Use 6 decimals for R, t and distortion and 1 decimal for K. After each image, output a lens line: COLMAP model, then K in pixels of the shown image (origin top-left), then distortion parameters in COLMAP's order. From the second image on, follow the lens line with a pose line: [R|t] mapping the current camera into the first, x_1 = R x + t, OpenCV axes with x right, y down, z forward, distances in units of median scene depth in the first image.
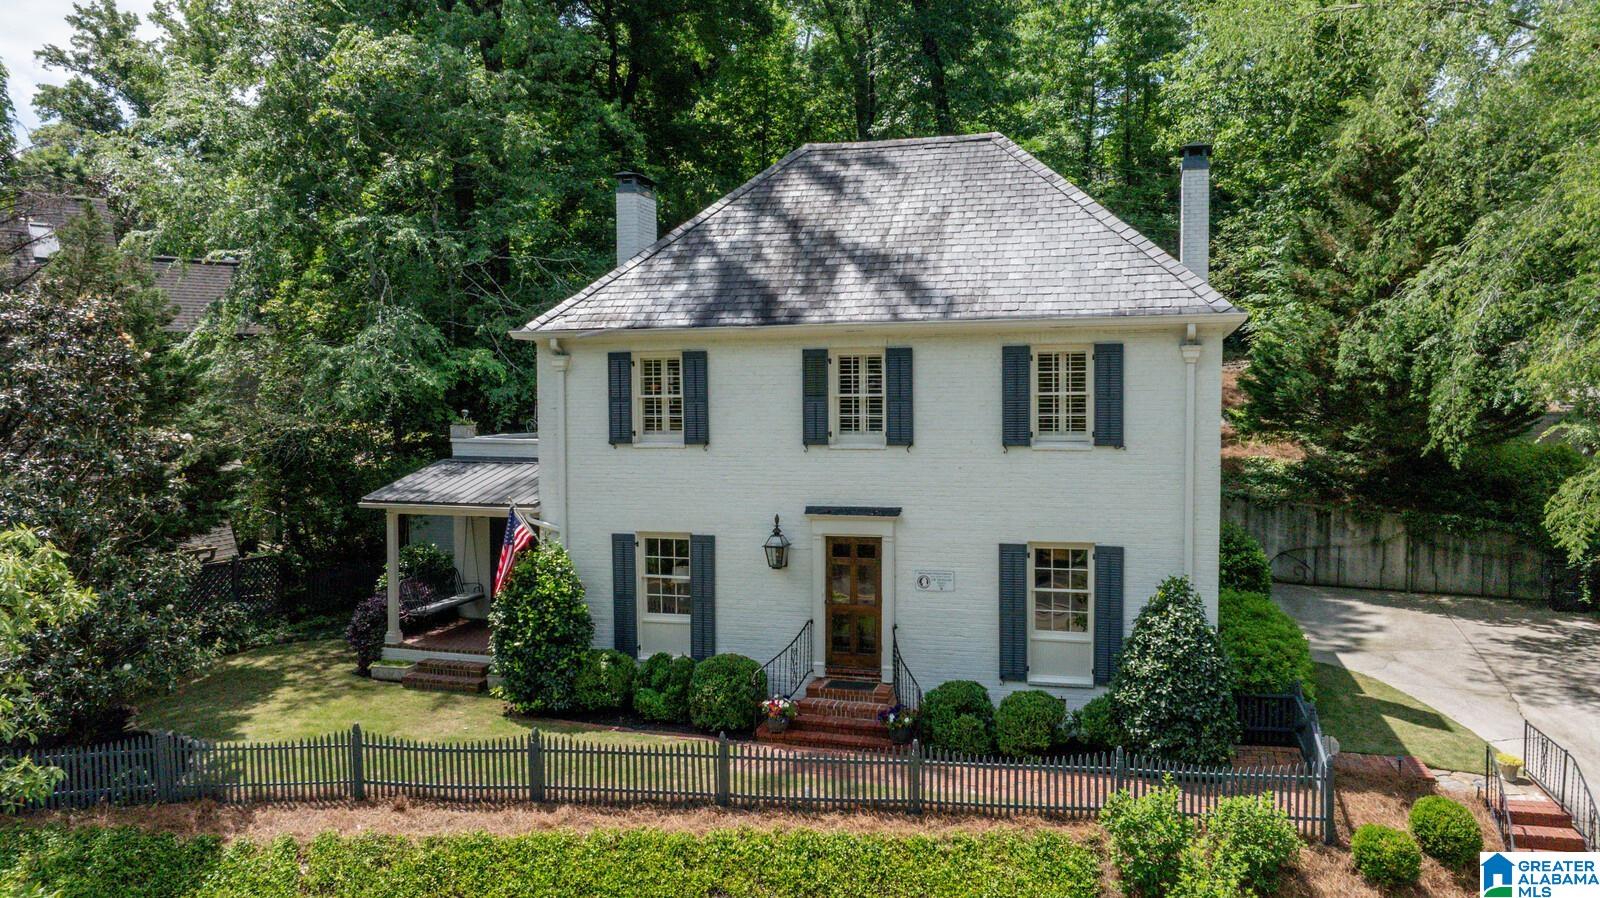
lens RADIAL K [[1144.8, 0, 813.2], [0, 1144.8, 435.5], [0, 0, 1]] dist [-0.044071, 0.024654]
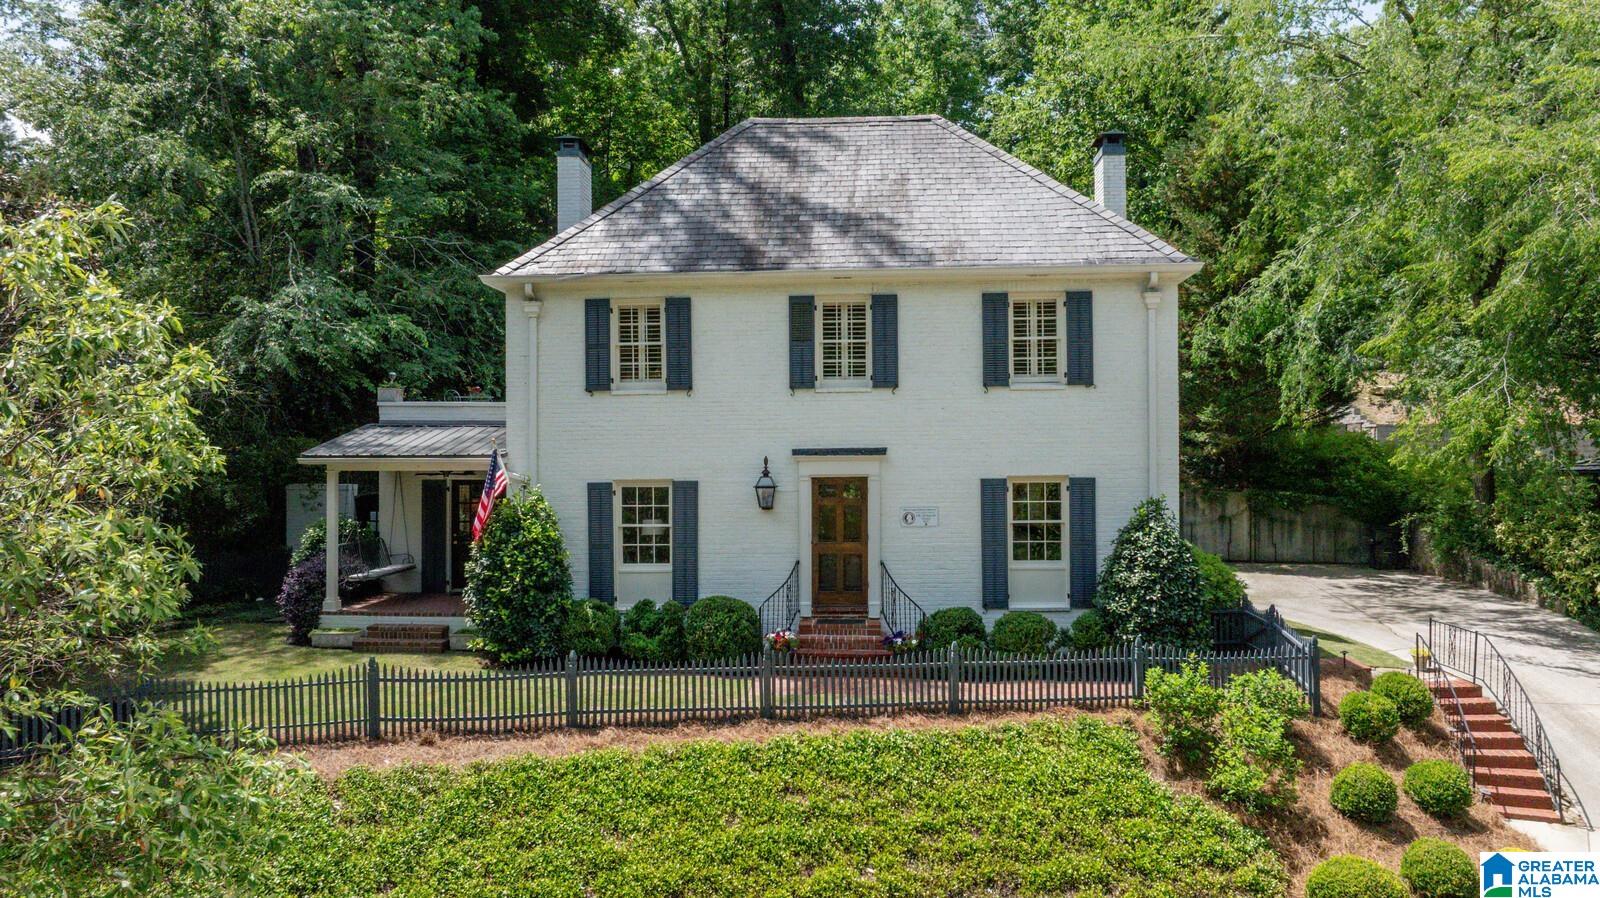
lens RADIAL K [[1144.8, 0, 815.8], [0, 1144.8, 432.6], [0, 0, 1]] dist [-0.044071, 0.024654]
pose [[0.974831, 0.002525, 0.222933, -0.215428], [0.011095, 0.998147, -0.059823, 0.109733], [-0.222671, 0.060791, 0.972996, -0.001246]]
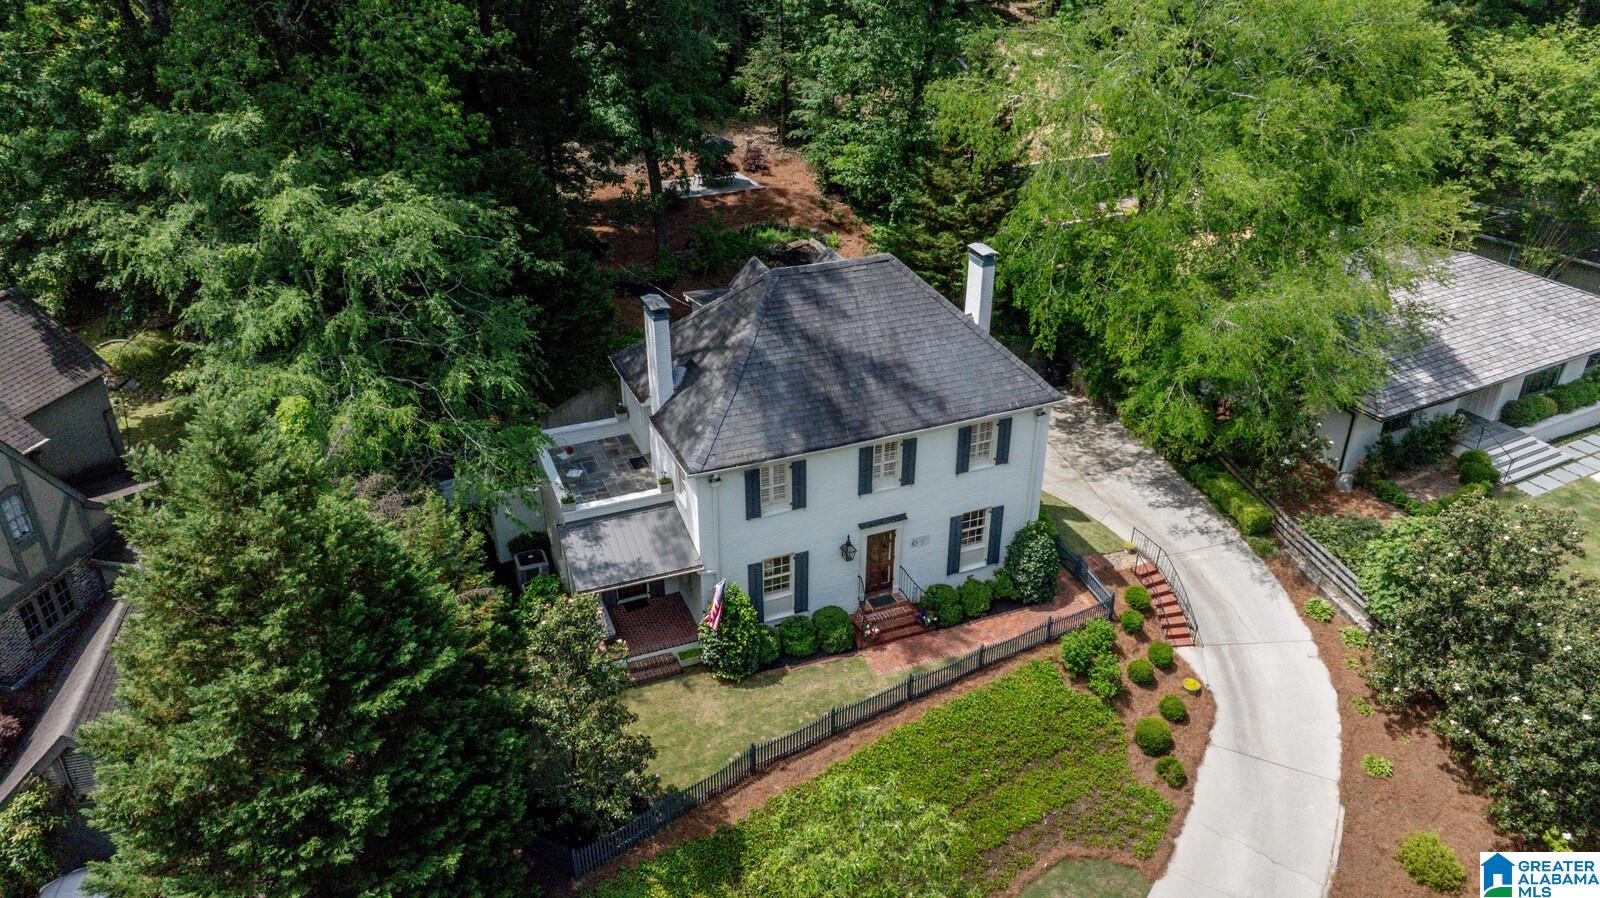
lens RADIAL K [[1144.8, 0, 798.5], [0, 1144.8, 452.4], [0, 0, 1]] dist [-0.044071, 0.024654]
pose [[0.789361, -0.286646, 0.542902, -1.036254], [0.019503, 0.895570, 0.444493, -0.849808], [-0.613619, -0.340277, 0.712519, -0.189922]]
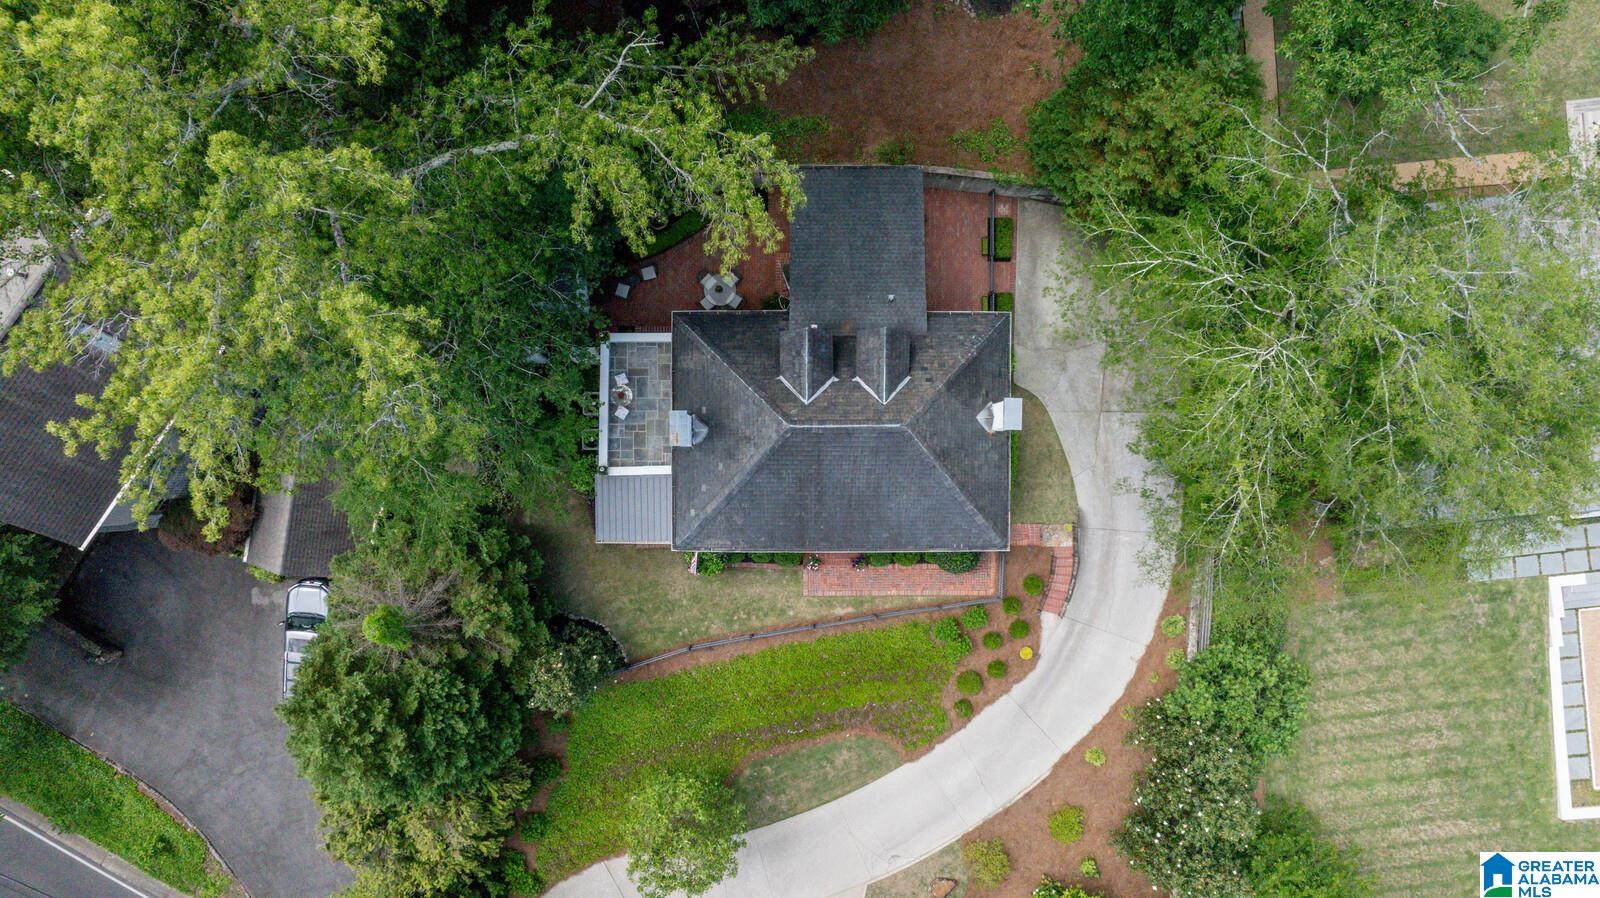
lens RADIAL K [[1144.8, 0, 795.0], [0, 1144.8, 447.1], [0, 0, 1]] dist [-0.044071, 0.024654]
pose [[0.962454, -0.270781, 0.018951, -0.040336], [-0.005528, 0.050249, 0.998721, -2.282213], [-0.271387, -0.961329, 0.046865, 1.093025]]
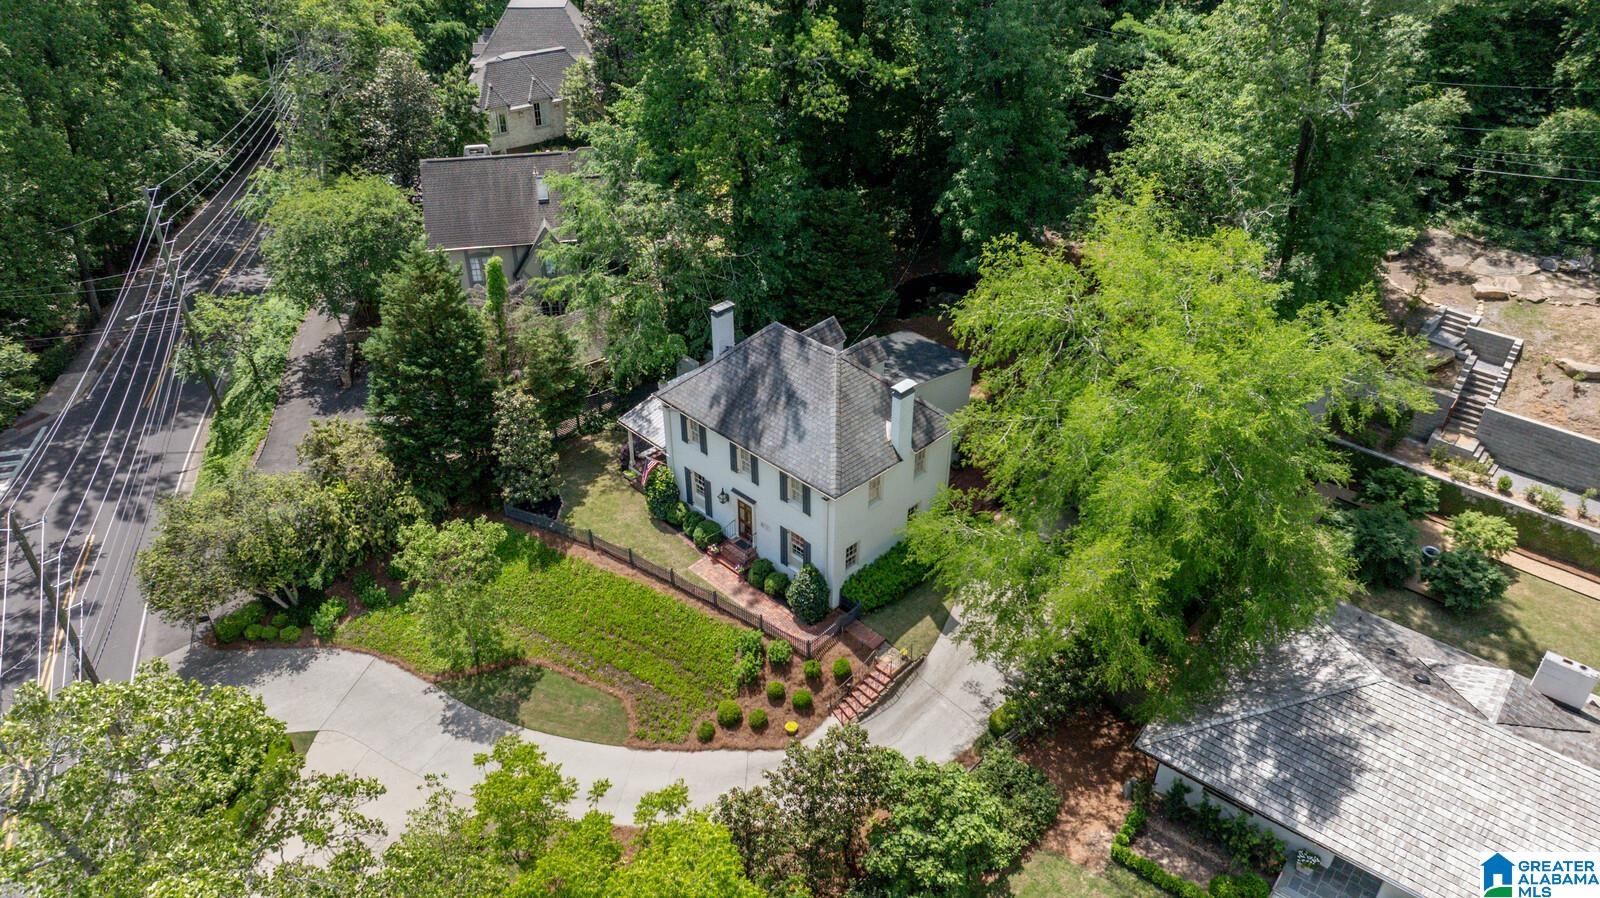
lens RADIAL K [[1144.8, 0, 800.7], [0, 1144.8, 436.7], [0, 0, 1]] dist [-0.044071, 0.024654]
pose [[0.871801, 0.277406, -0.403743, 1.264302], [-0.024650, 0.848000, 0.529422, -1.566333], [0.489239, -0.451598, 0.746126, -0.988800]]
